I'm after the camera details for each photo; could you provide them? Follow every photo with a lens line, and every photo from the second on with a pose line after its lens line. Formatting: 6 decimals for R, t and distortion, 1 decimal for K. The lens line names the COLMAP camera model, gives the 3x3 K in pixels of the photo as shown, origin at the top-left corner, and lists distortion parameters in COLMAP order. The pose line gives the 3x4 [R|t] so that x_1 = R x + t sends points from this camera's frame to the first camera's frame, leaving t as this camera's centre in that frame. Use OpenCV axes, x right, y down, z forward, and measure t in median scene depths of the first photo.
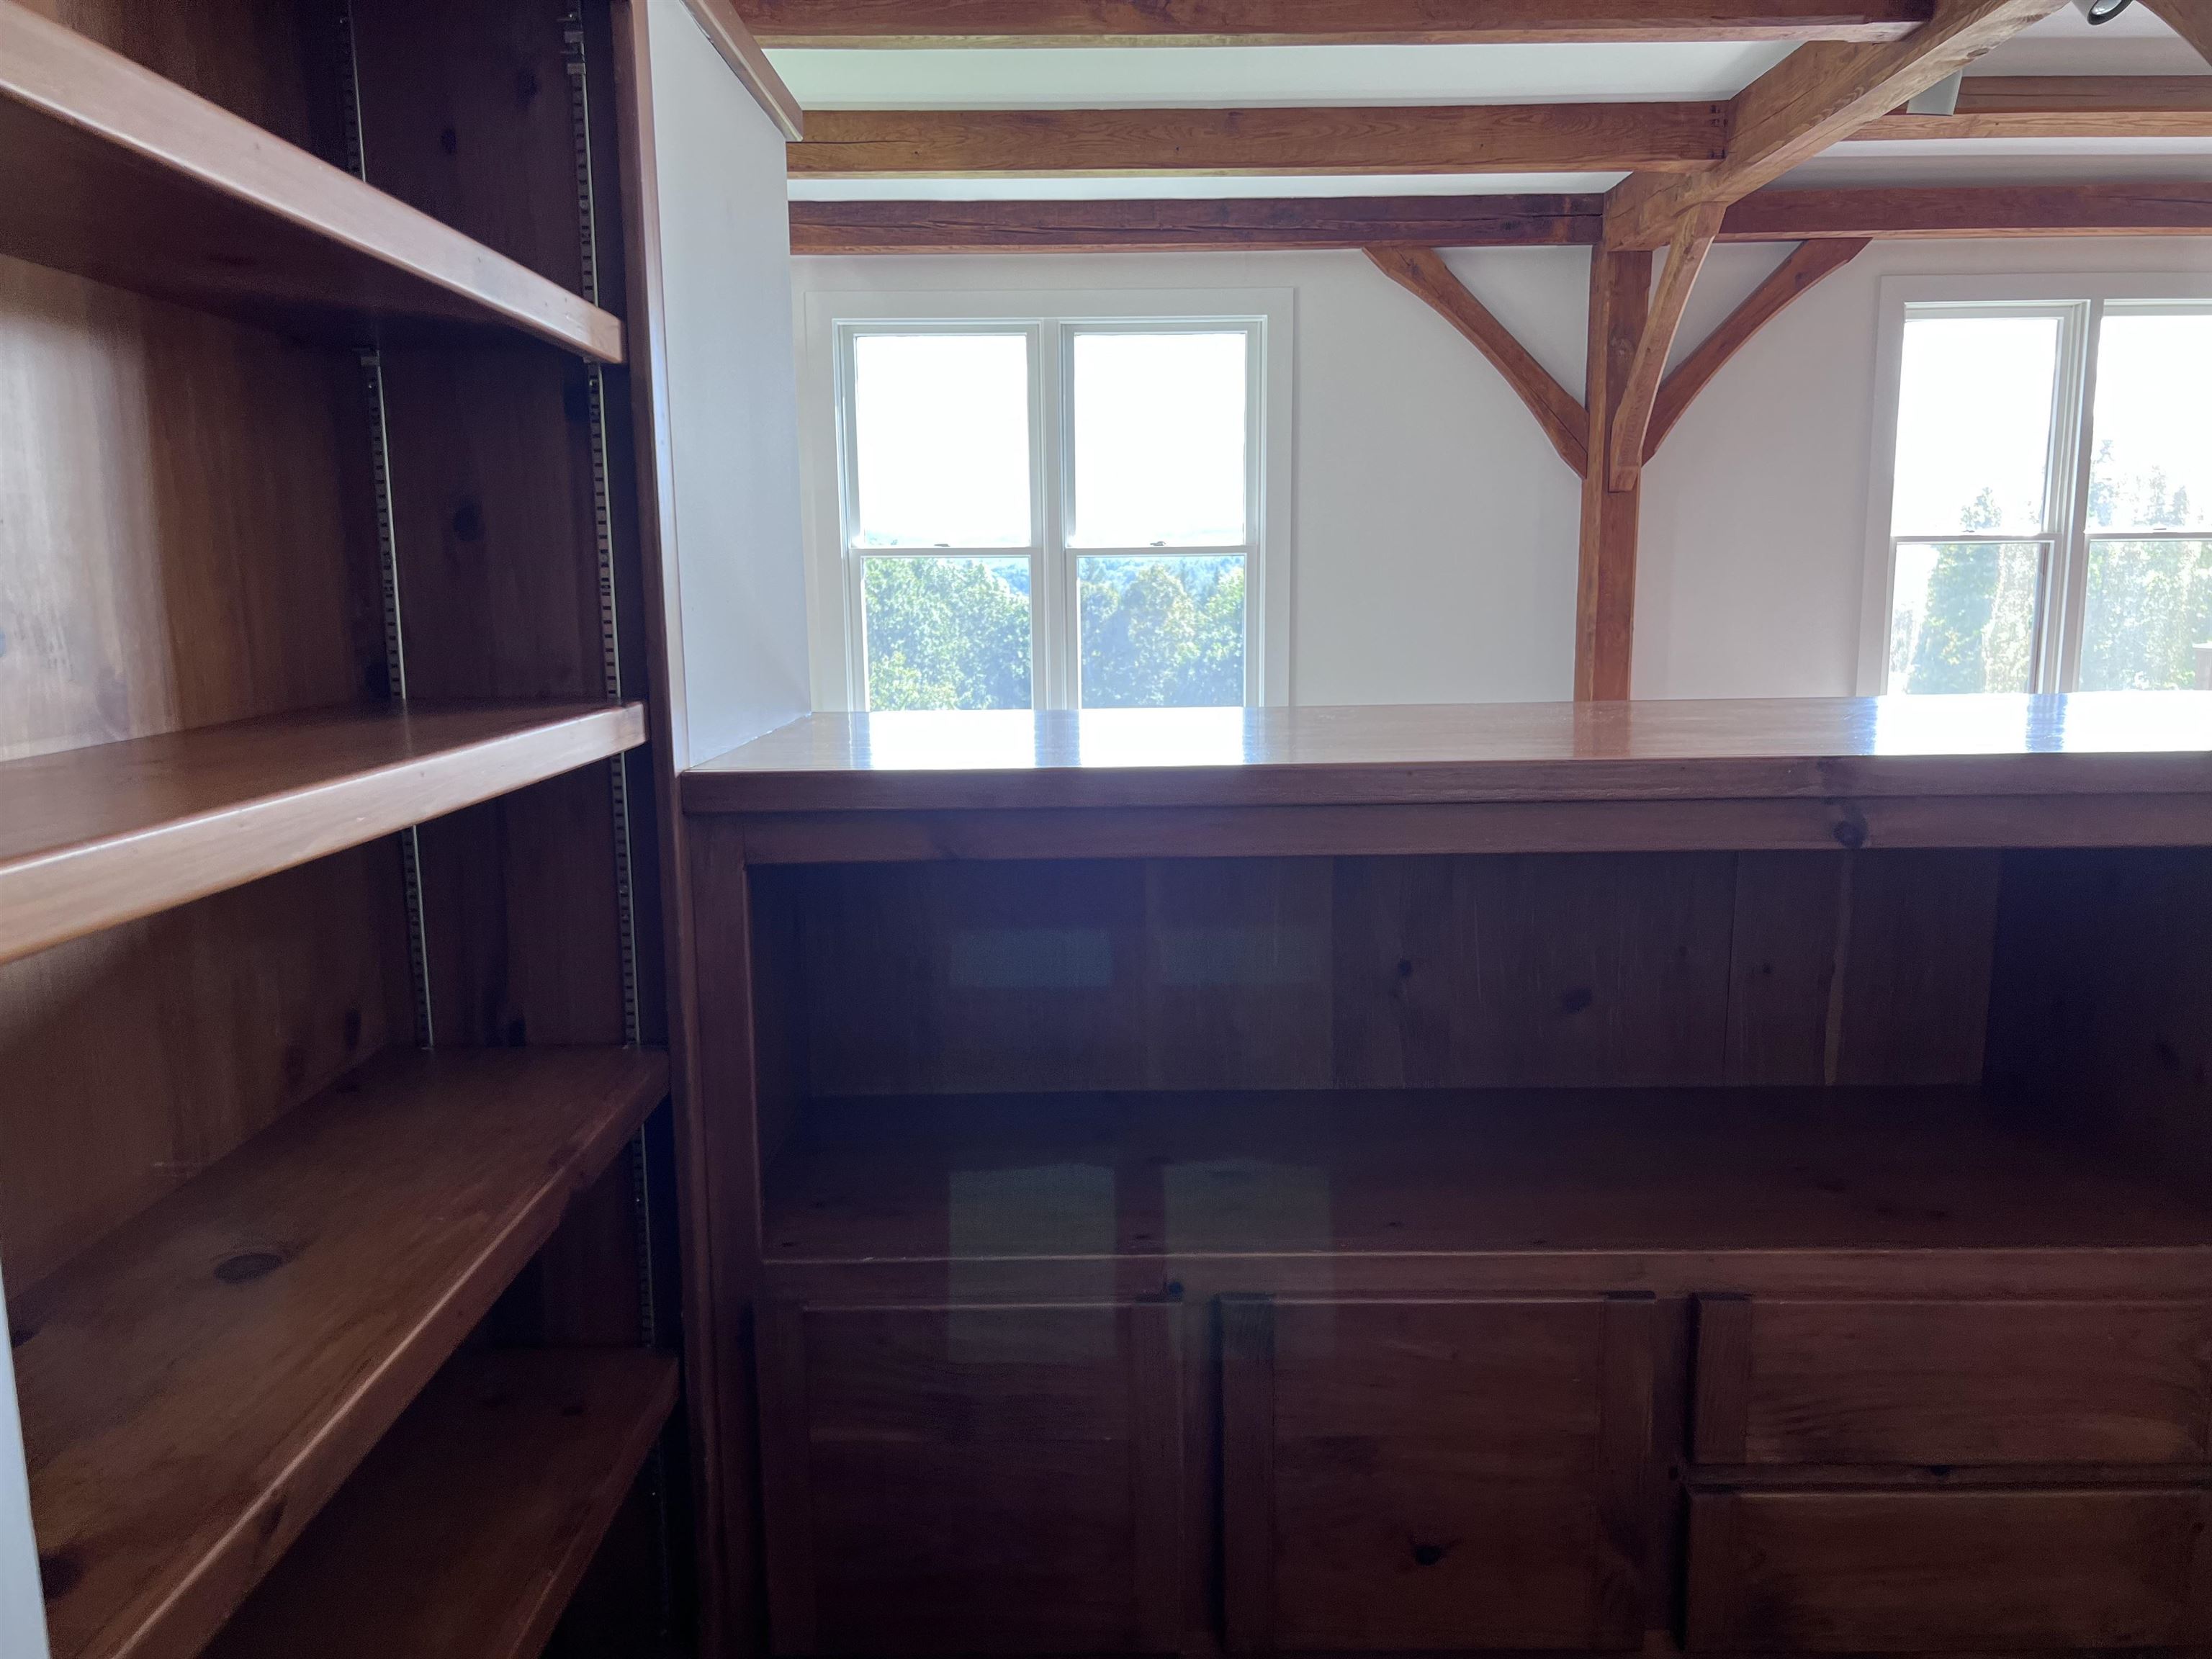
lens RADIAL K [[1656.5, 0, 1105.4], [0, 1656.5, 834.4], [0, 0, 1]] dist [0.056163, -0.072373]
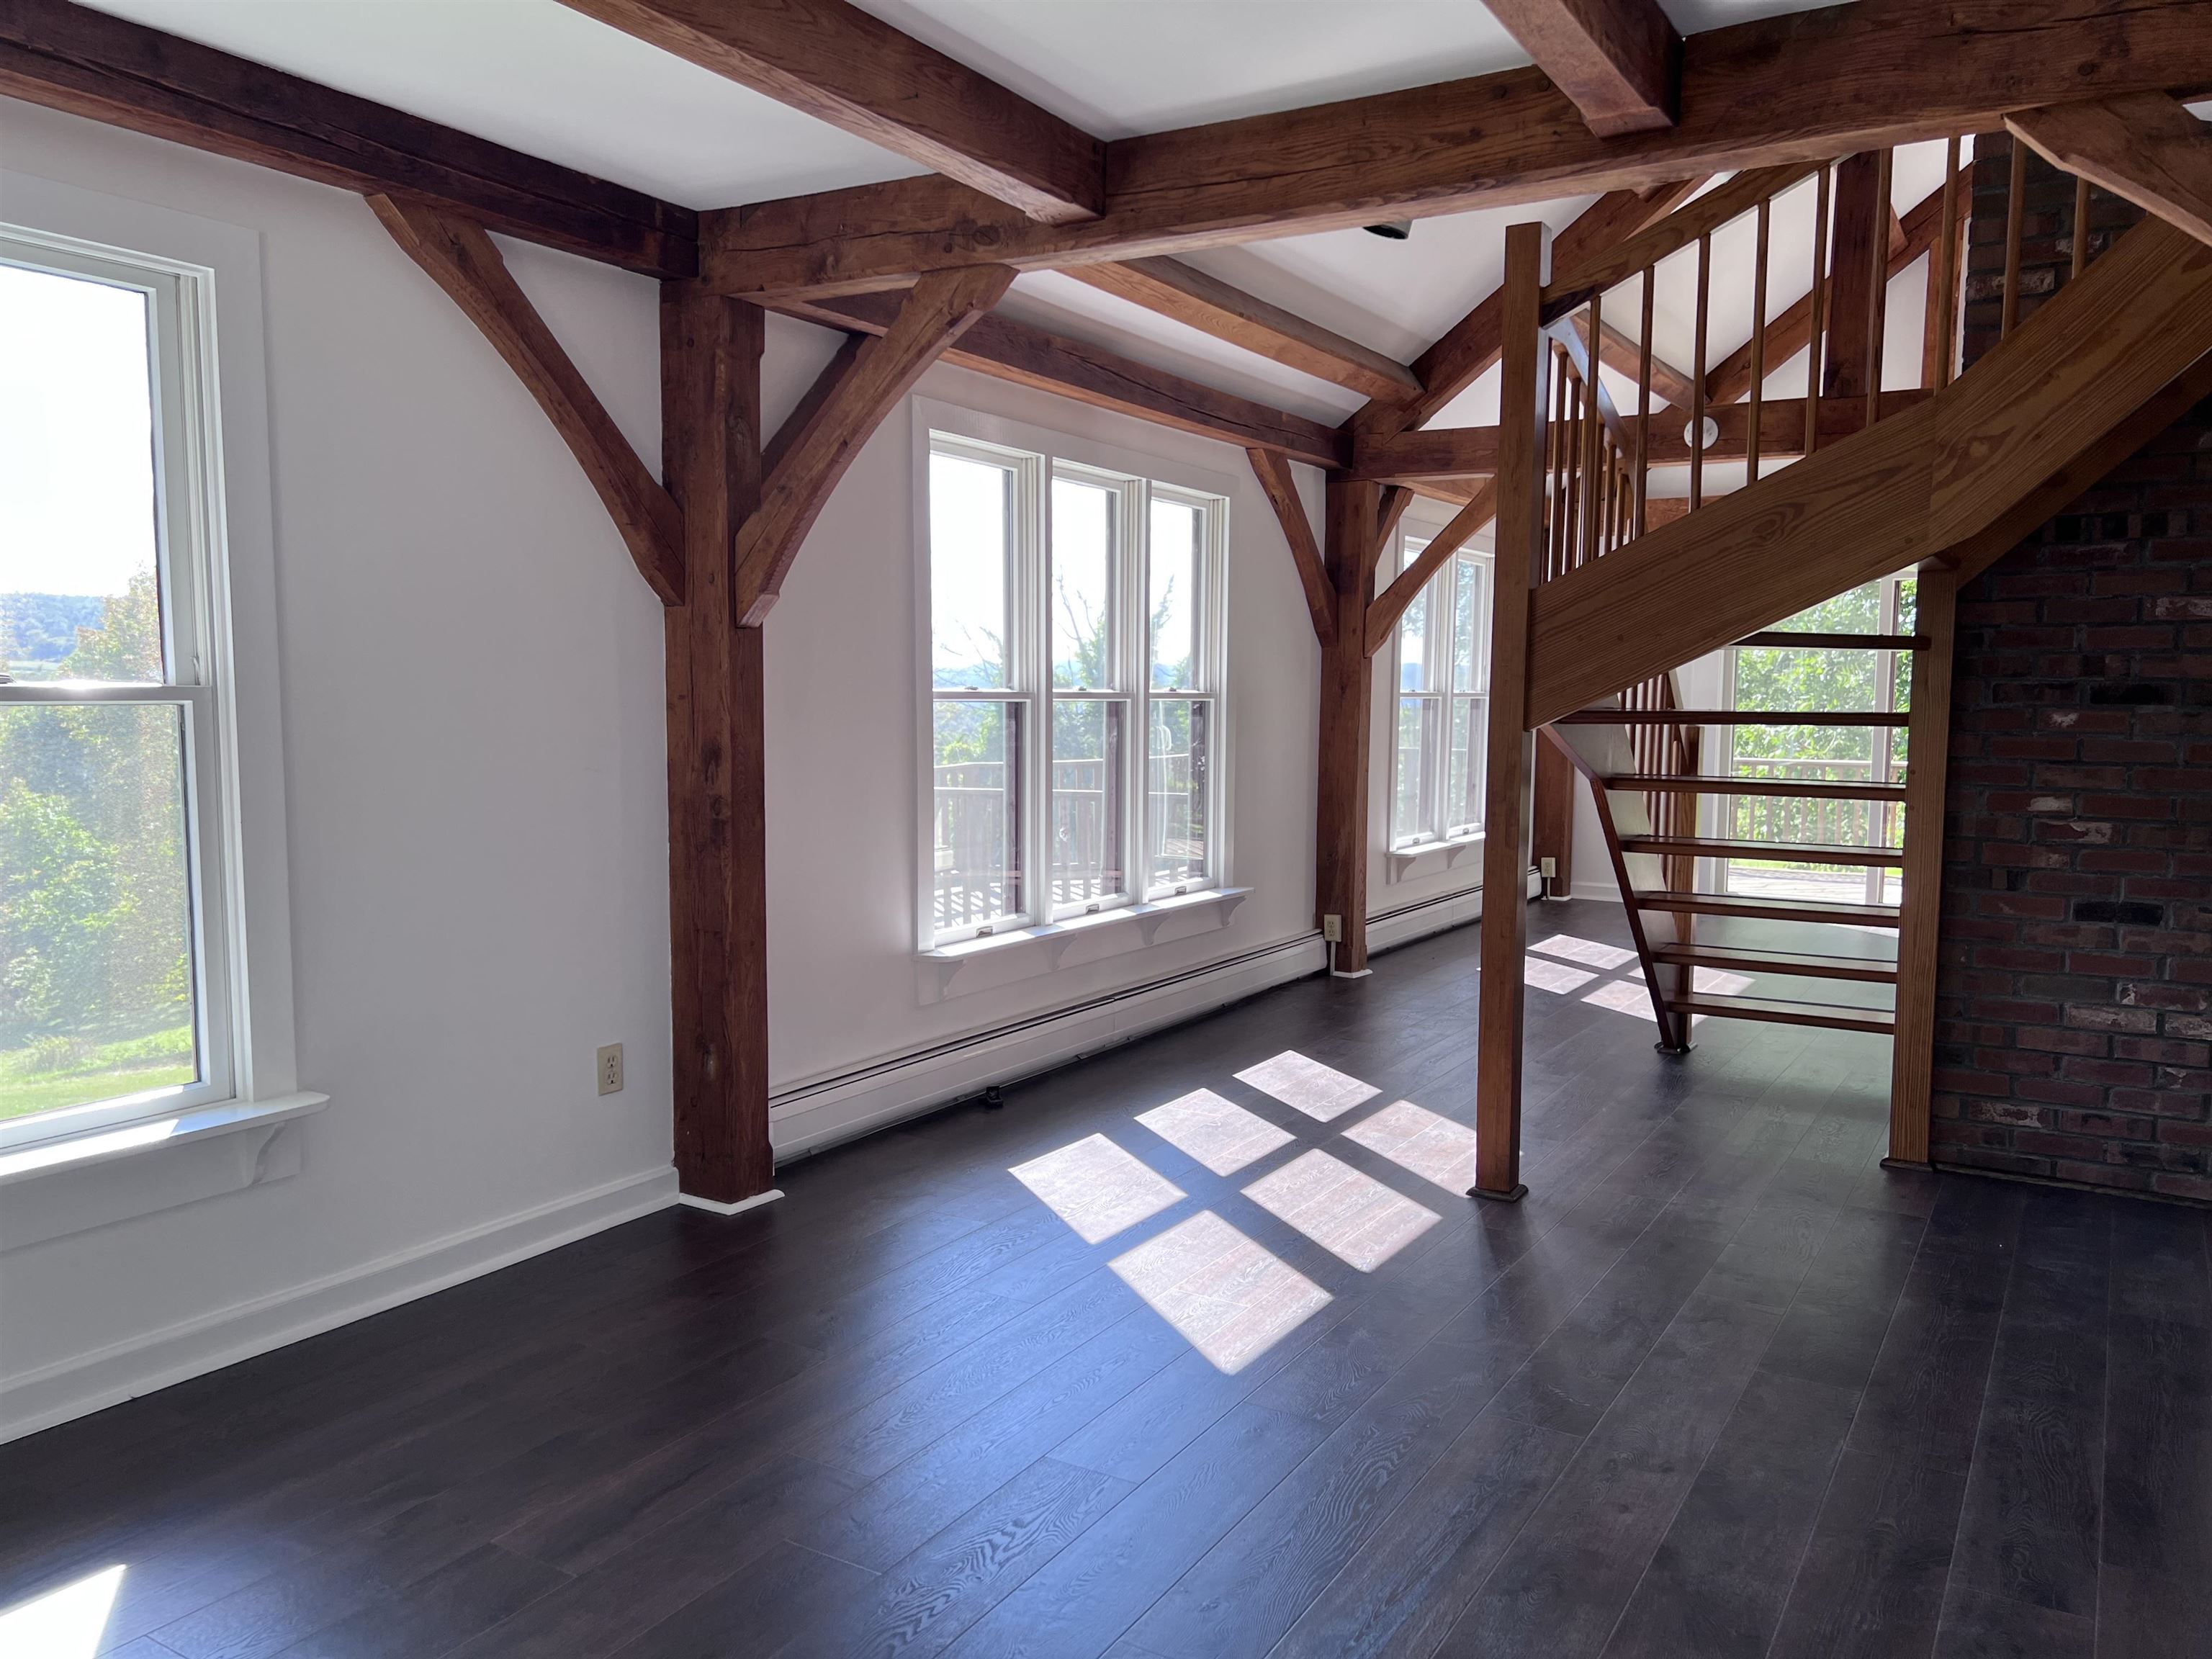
lens RADIAL K [[1656.5, 0, 1122.3], [0, 1656.5, 835.9], [0, 0, 1]] dist [0.056163, -0.072373]
pose [[0.511291, -0.063227, 0.857078, -0.234149], [0.117783, 0.993035, 0.002994, -0.097416], [-0.851298, 0.099418, 0.515177, 0.494963]]
